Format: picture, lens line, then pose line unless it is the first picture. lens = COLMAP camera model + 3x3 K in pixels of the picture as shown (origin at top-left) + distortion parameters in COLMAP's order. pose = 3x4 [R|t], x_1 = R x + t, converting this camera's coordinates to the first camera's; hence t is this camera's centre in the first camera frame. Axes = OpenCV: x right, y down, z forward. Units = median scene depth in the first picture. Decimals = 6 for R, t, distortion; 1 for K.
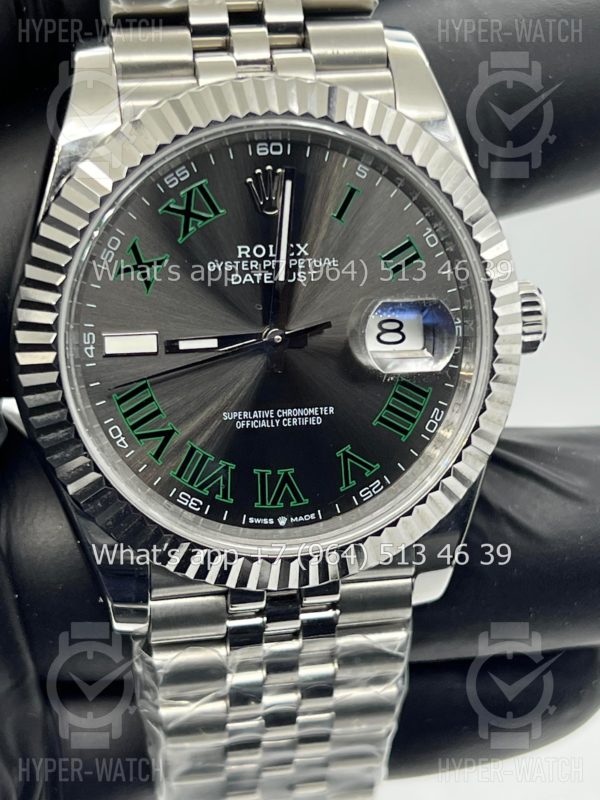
lens RADIAL K [[1766.1, 0, 300.3], [0, 1766.1, 400.9], [0, 0, 1]] dist [-0.058639, 0.000000]
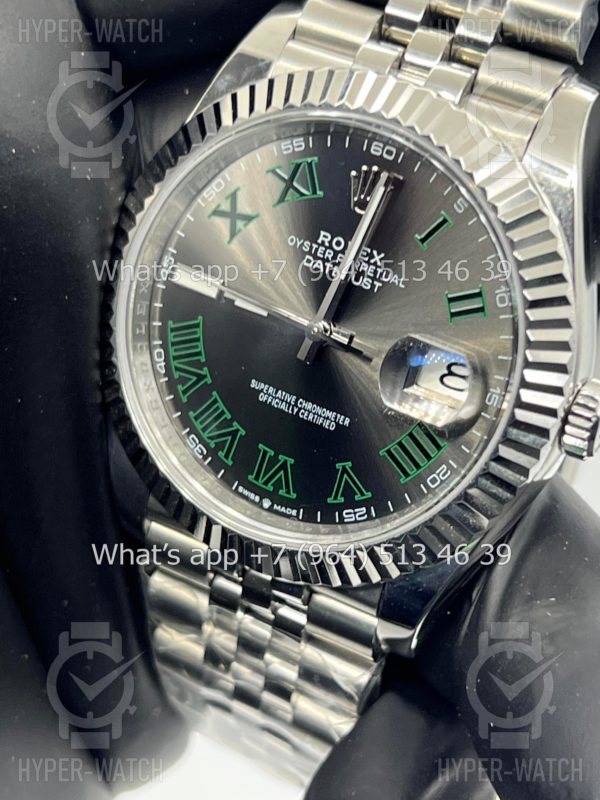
lens RADIAL K [[1766.1, 0, 297.7], [0, 1766.1, 399.4], [0, 0, 1]] dist [-0.058639, 0.000000]
pose [[0.780343, 0.391844, -0.487364, 0.471447], [-0.390734, 0.913999, 0.109237, -0.102932], [0.488254, 0.105187, 0.866339, 0.134847]]
